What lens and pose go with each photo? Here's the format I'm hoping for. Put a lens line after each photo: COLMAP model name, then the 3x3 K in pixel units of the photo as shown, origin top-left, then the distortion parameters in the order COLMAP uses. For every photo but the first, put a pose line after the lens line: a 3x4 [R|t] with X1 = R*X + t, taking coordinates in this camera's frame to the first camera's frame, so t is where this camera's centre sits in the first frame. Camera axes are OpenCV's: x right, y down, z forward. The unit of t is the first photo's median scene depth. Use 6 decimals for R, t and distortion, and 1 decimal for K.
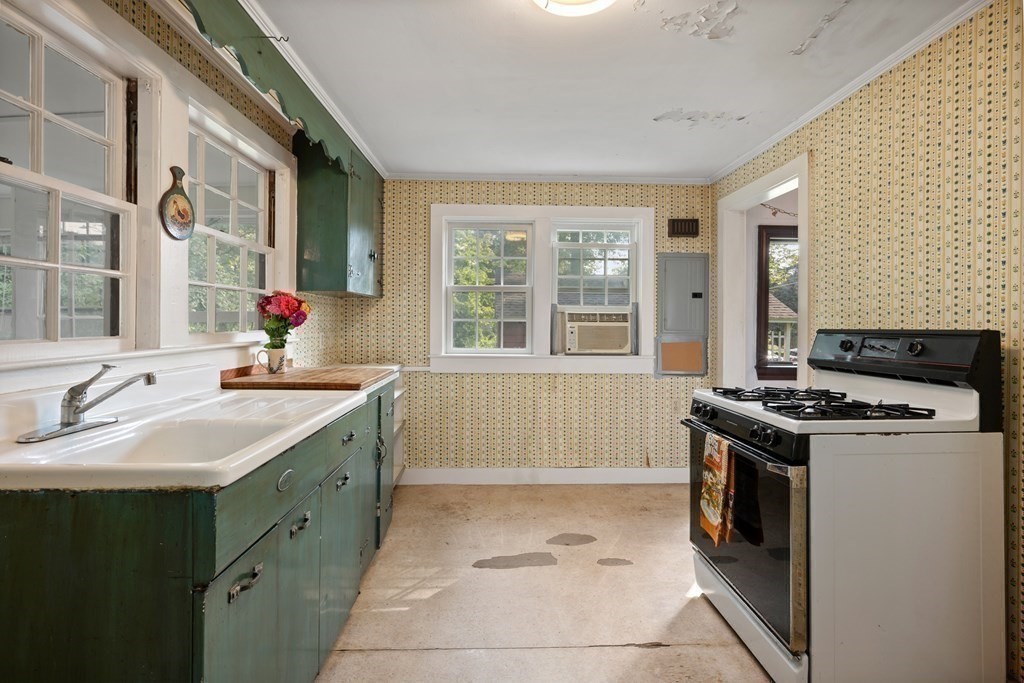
lens RADIAL K [[494.0, 0, 515.1], [0, 494.0, 320.7], [0, 0, 1]] dist [-0.000307, 0.000071]
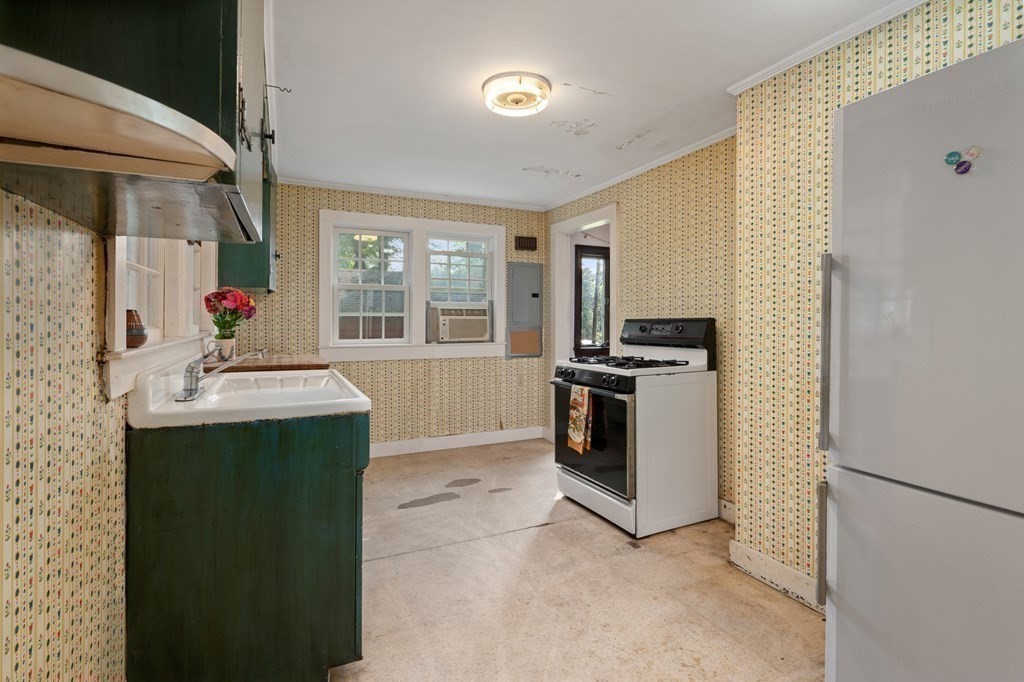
lens RADIAL K [[499.3, 0, 520.6], [0, 499.3, 318.5], [0, 0, 1]] dist [-0.000514, 0.000102]
pose [[0.911419, -0.004703, 0.411452, -0.338865], [0.003365, 0.999986, 0.003978, 0.007467], [-0.411465, -0.002241, 0.911423, -0.306740]]
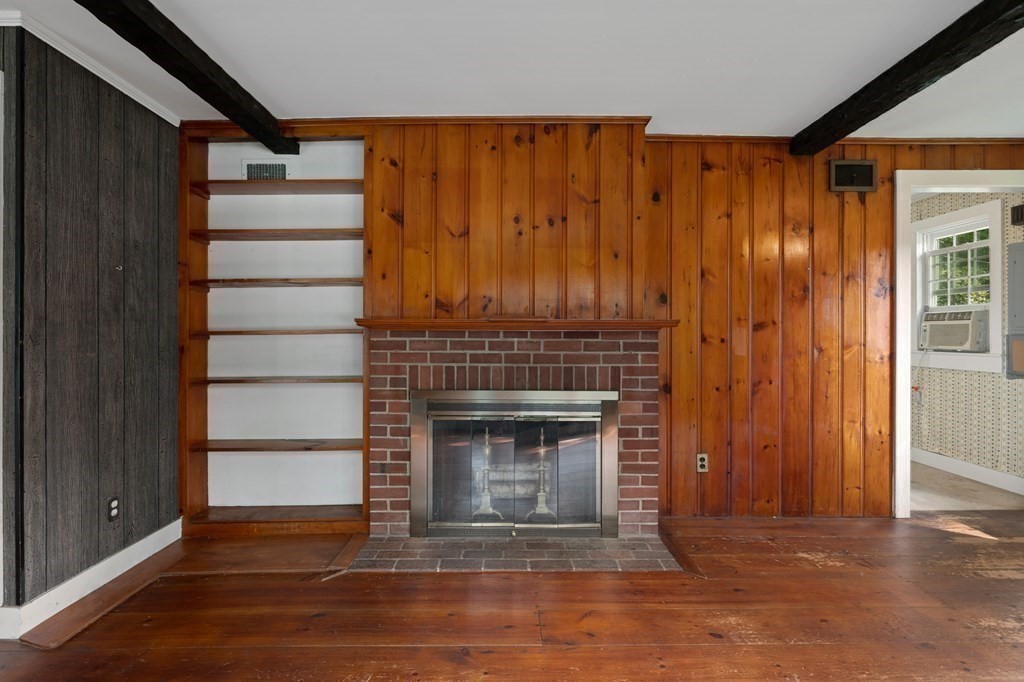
lens RADIAL K [[515.5, 0, 527.0], [0, 515.5, 332.1], [0, 0, 1]] dist [-0.000317, 0.000013]
pose [[-0.022786, -0.010394, -0.999686, 2.039955], [0.002485, 0.999942, -0.010454, 0.057612], [0.999737, -0.002722, -0.022759, 0.176040]]
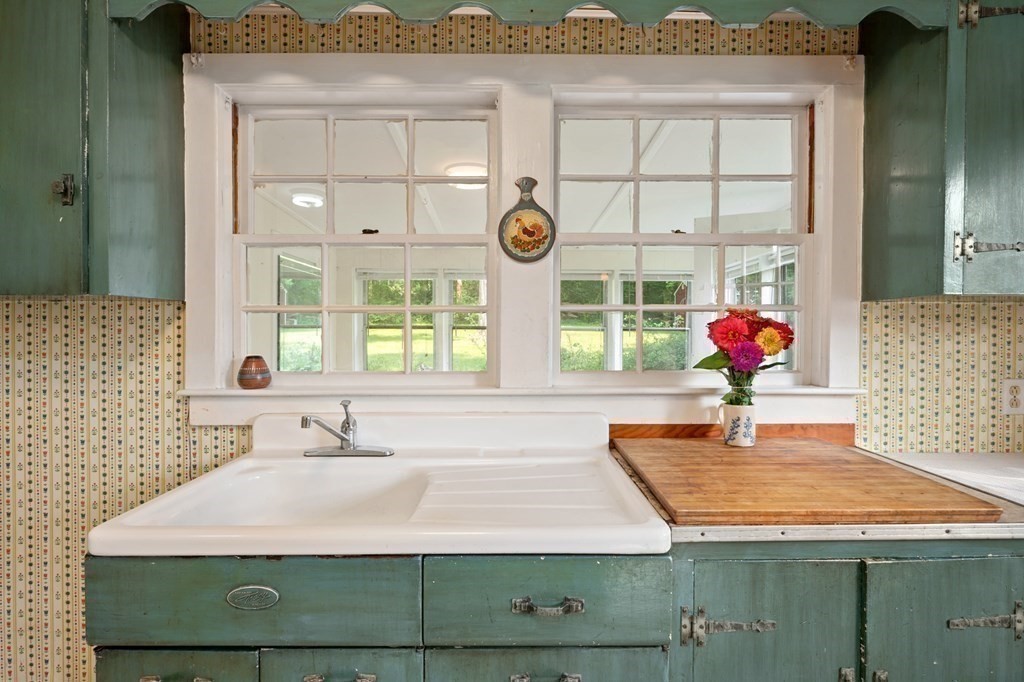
lens RADIAL K [[491.6, 0, 512.8], [0, 491.6, 332.7], [0, 0, 1]] dist [-0.002421, -0.000058]
pose [[-0.021795, 0.002335, -0.999760, 0.129321], [0.001994, 0.999995, 0.002292, -0.033273], [0.999760, -0.001944, -0.021799, 0.752153]]
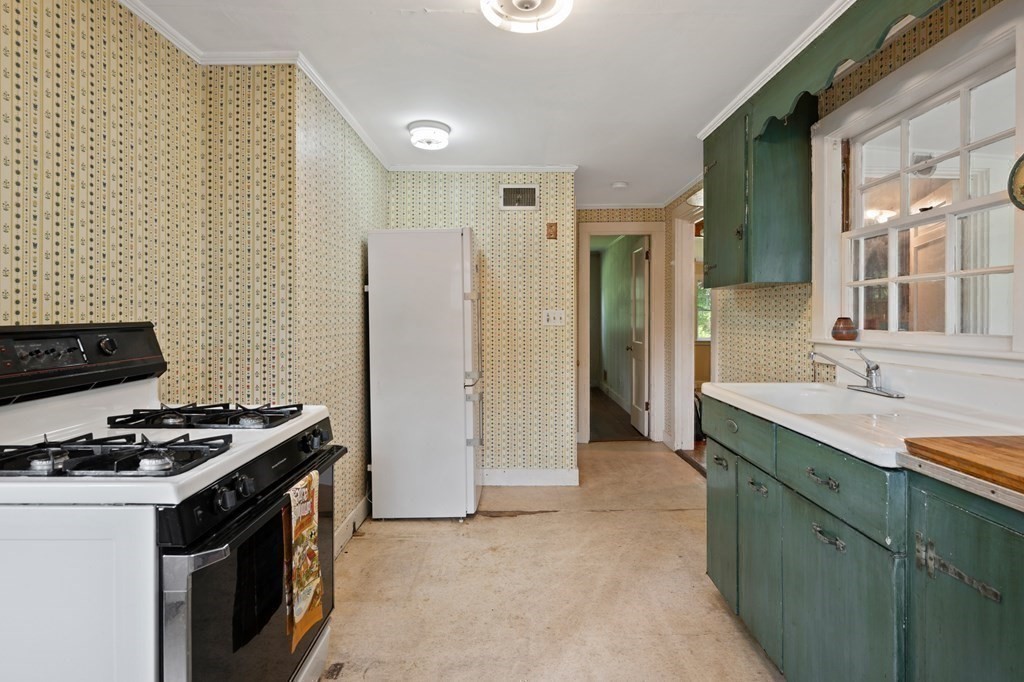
lens RADIAL K [[494.0, 0, 515.1], [0, 494.0, 320.2], [0, 0, 1]] dist [-0.000307, 0.000071]
pose [[-0.999383, -0.007136, 0.034396, 0.071452], [-0.006971, 0.999964, 0.004929, 0.002758], [-0.034430, 0.004687, -0.999396, 1.336389]]
